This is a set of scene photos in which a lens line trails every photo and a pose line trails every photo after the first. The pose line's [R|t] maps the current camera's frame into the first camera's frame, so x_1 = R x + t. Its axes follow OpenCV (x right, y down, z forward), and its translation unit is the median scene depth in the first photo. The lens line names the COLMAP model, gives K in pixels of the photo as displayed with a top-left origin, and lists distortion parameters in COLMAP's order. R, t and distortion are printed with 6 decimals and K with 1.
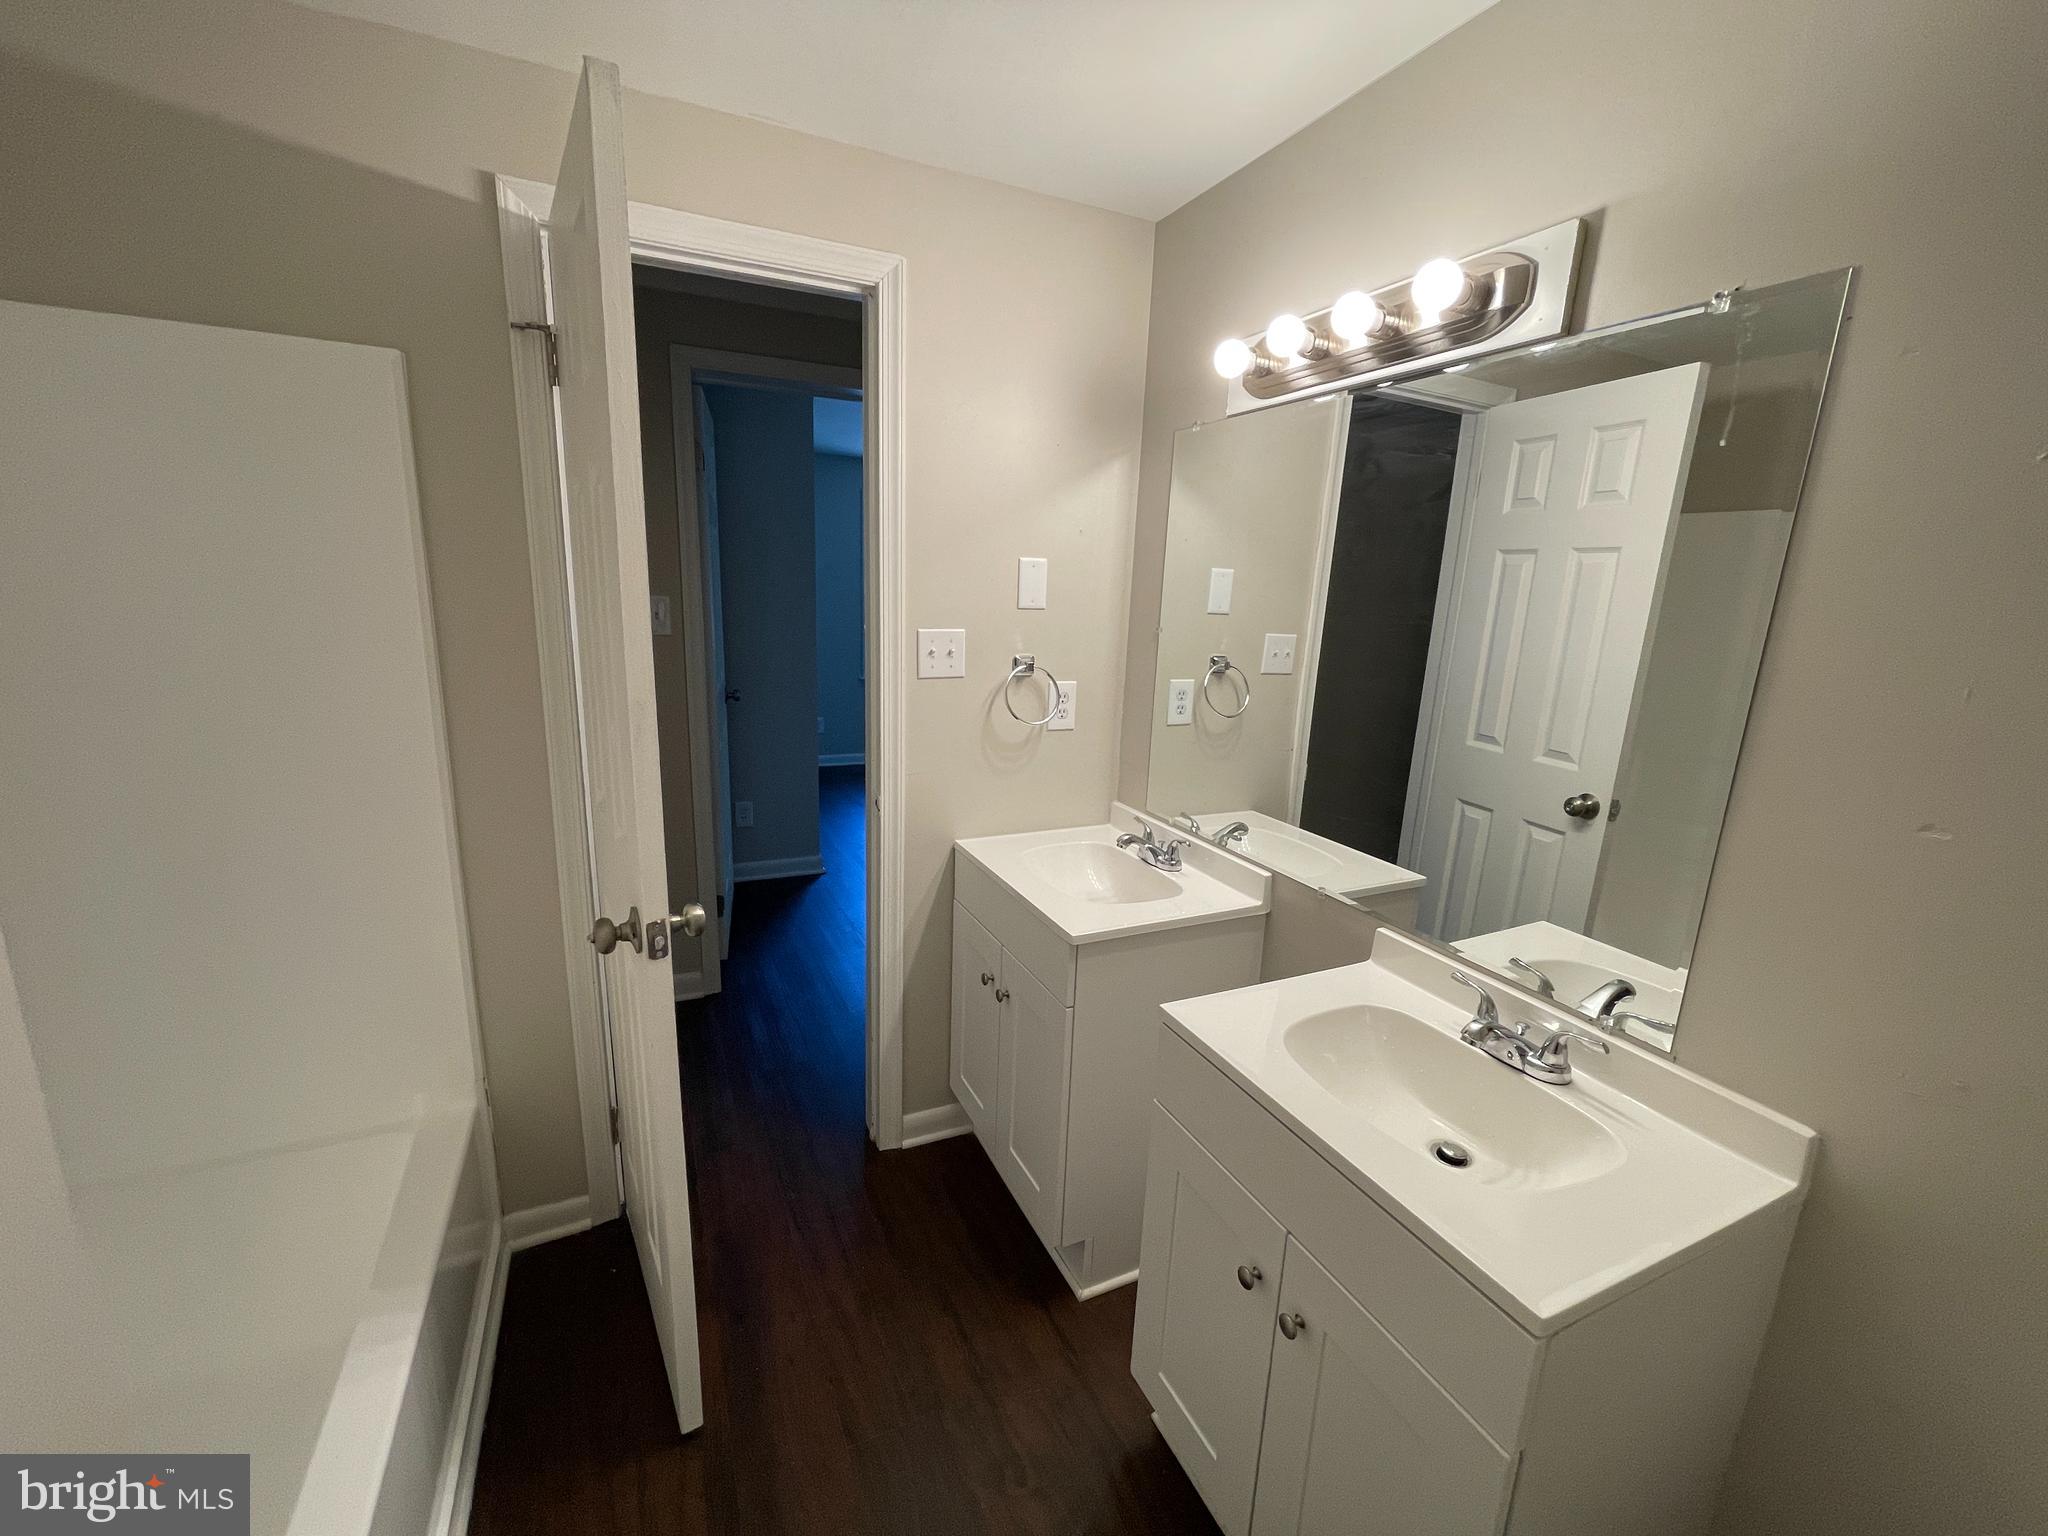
lens RADIAL K [[835.3, 0, 1037.6], [0, 835.3, 772.8], [0, 0, 1]] dist [-0.003887, 0.002785]
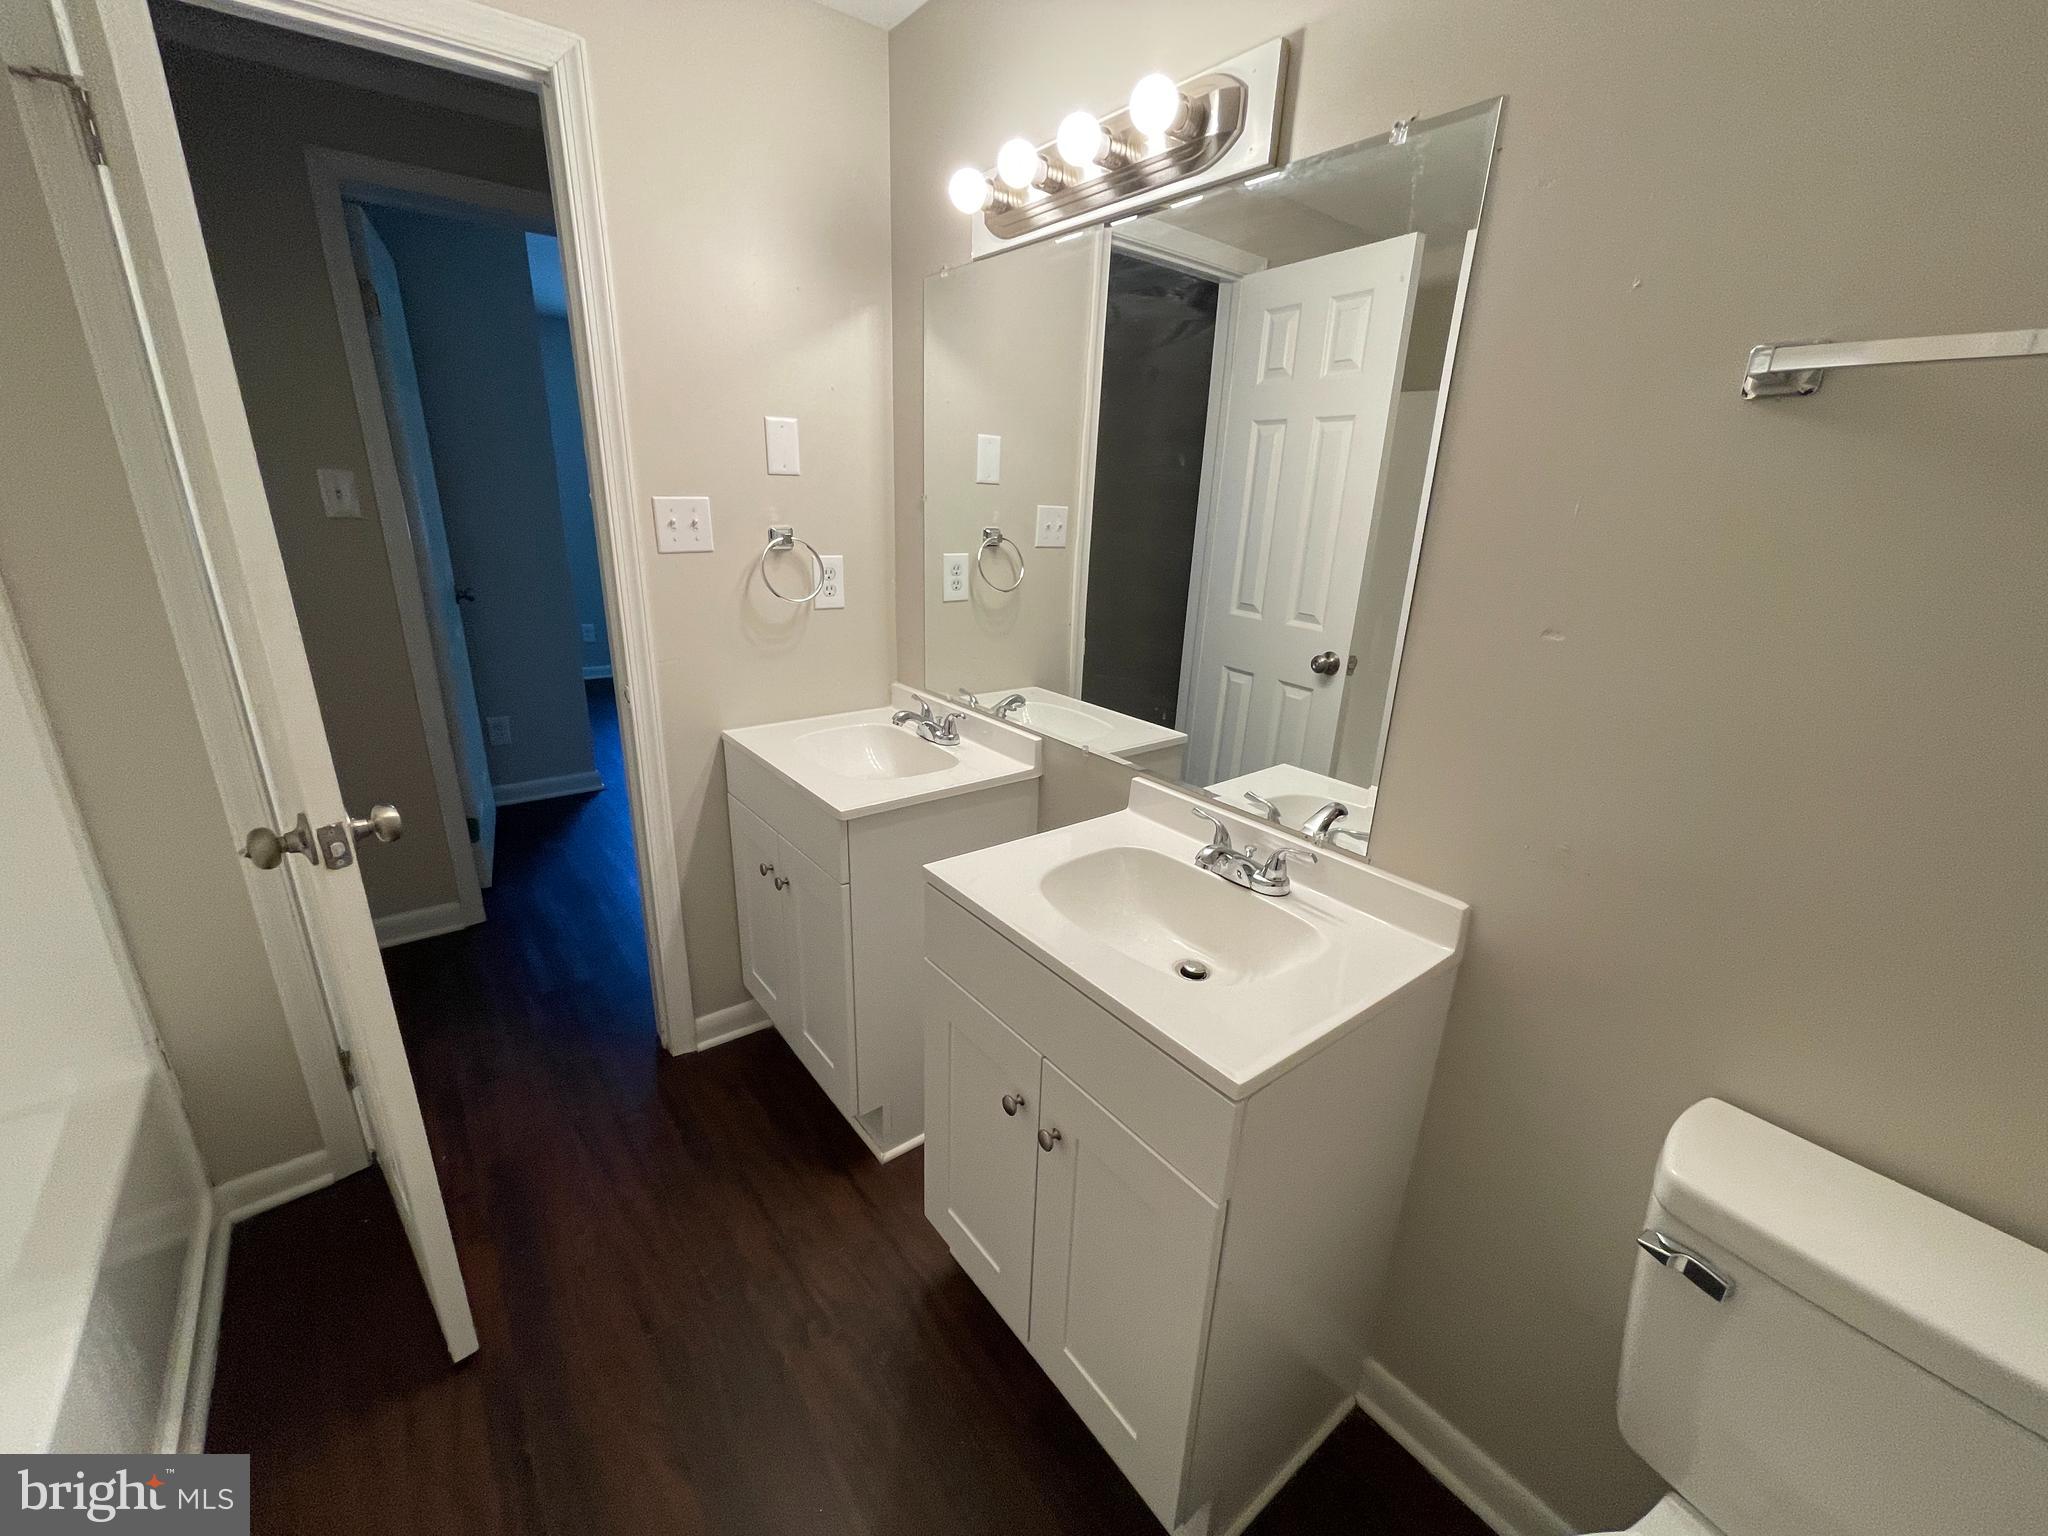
lens RADIAL K [[835.3, 0, 1038.3], [0, 835.3, 771.2], [0, 0, 1]] dist [-0.003887, 0.002785]
pose [[0.975832, -0.072559, 0.206124, 0.062894], [0.049178, 0.991987, 0.116374, 0.042029], [-0.212917, -0.103424, 0.971581, 0.007000]]
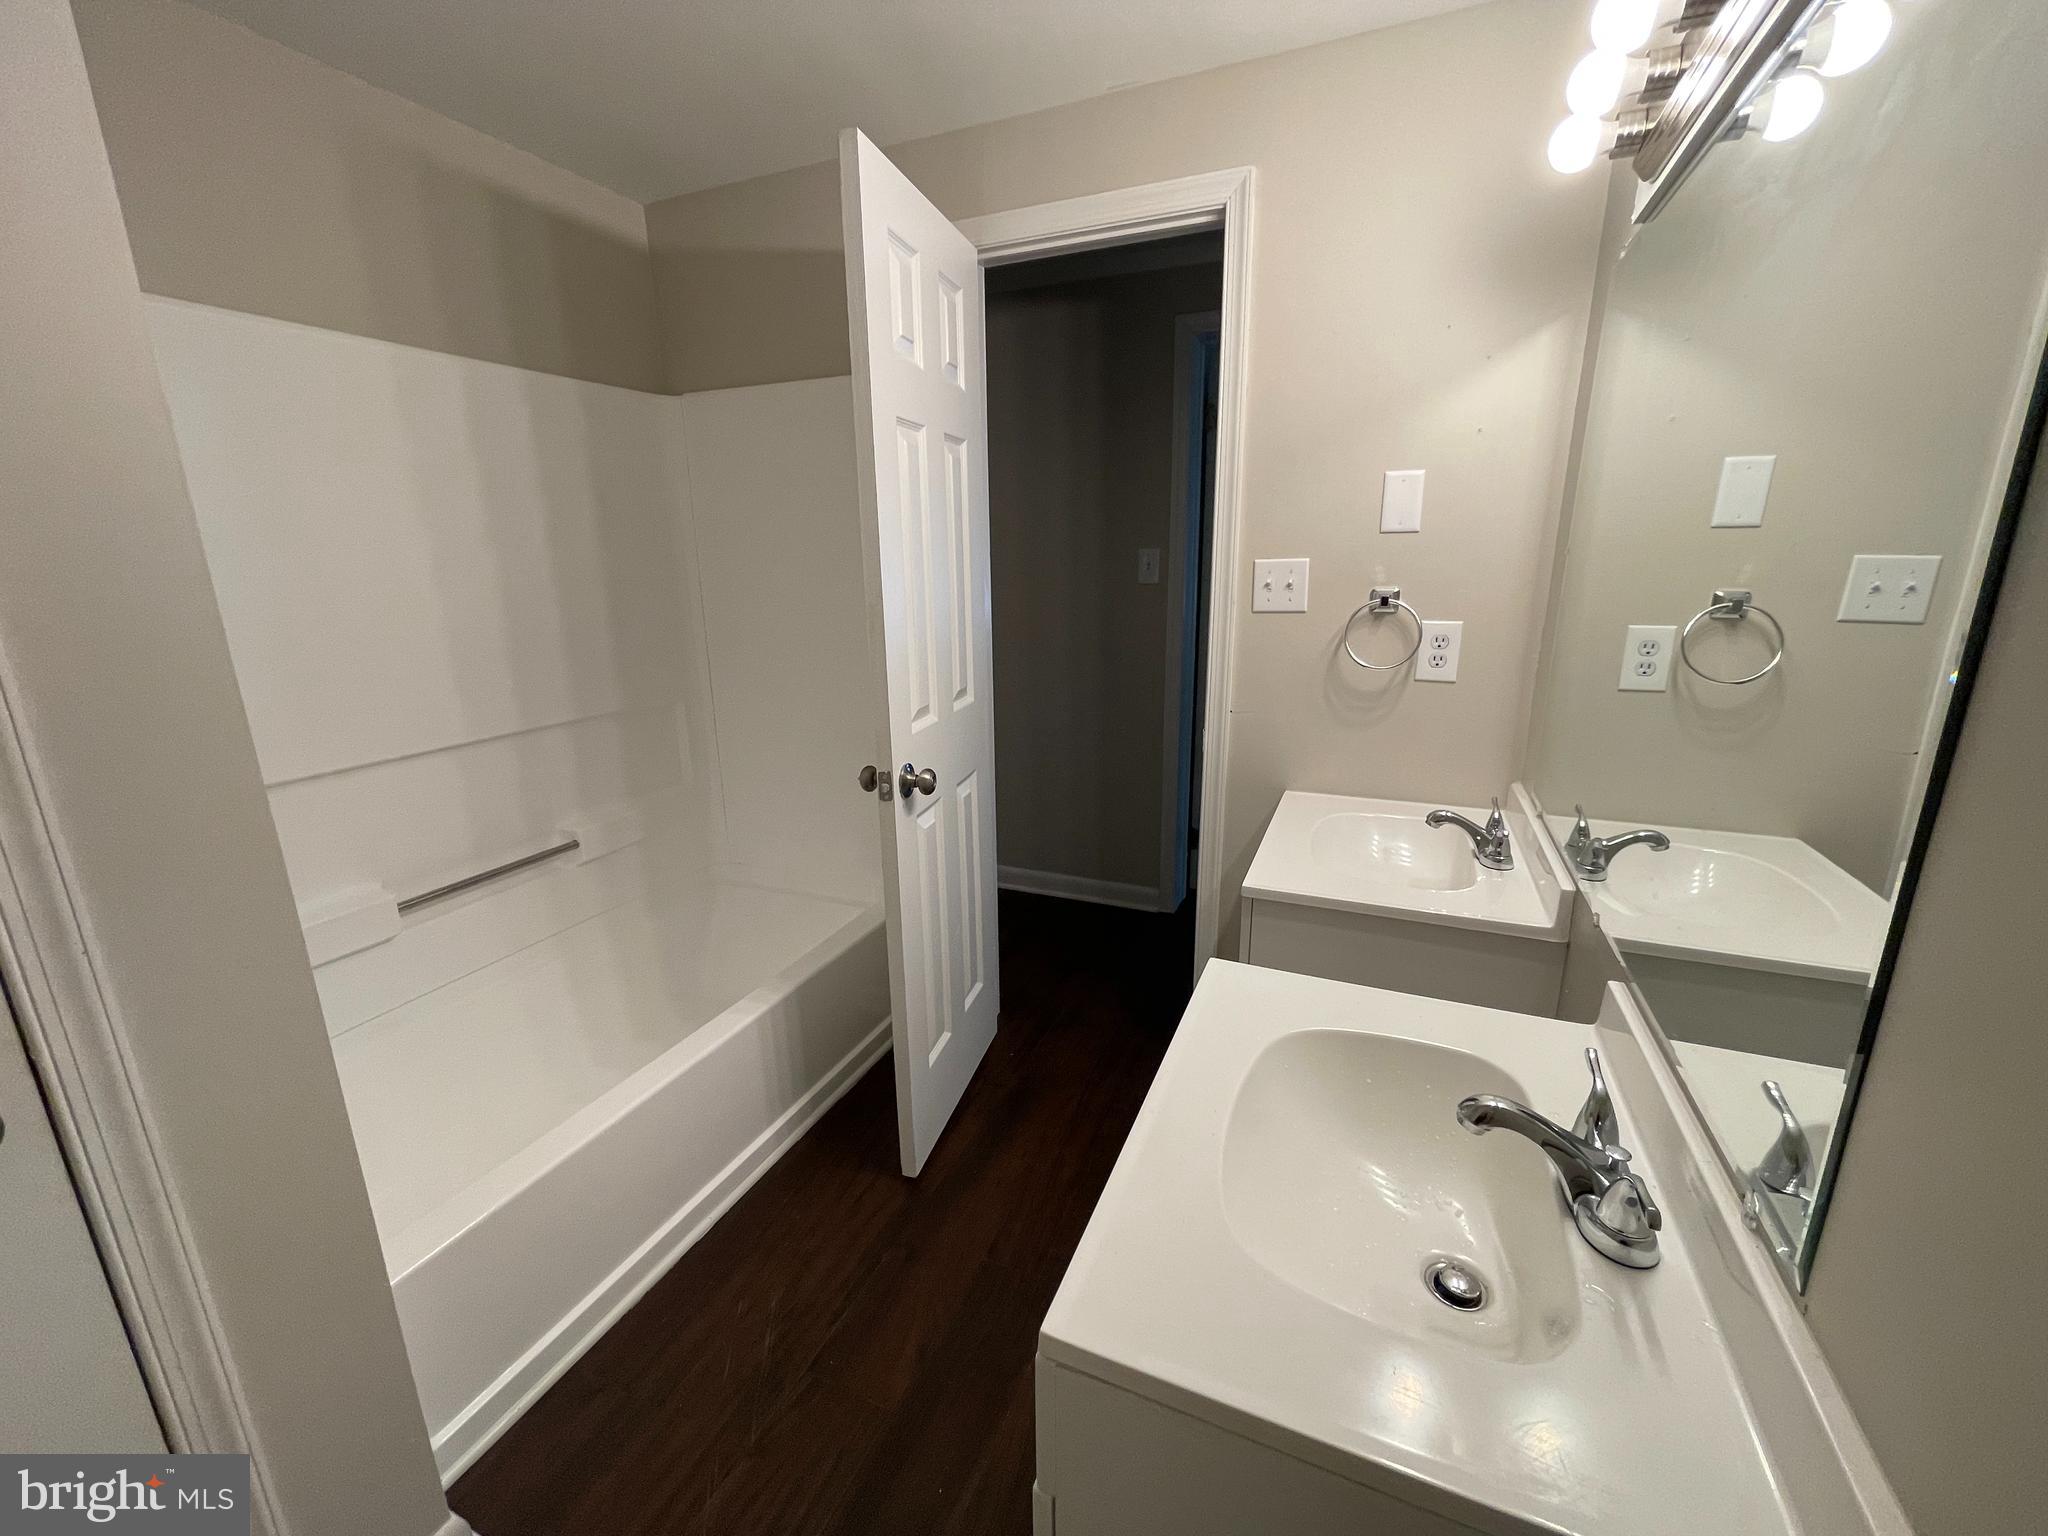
lens RADIAL K [[835.3, 0, 993.0], [0, 835.3, 768.2], [0, 0, 1]] dist [-0.003887, 0.002785]
pose [[0.643894, 0.149234, -0.750420, 0.470762], [-0.131693, 0.987773, 0.083437, 0.027008], [0.753696, 0.045101, 0.655674, 0.173804]]
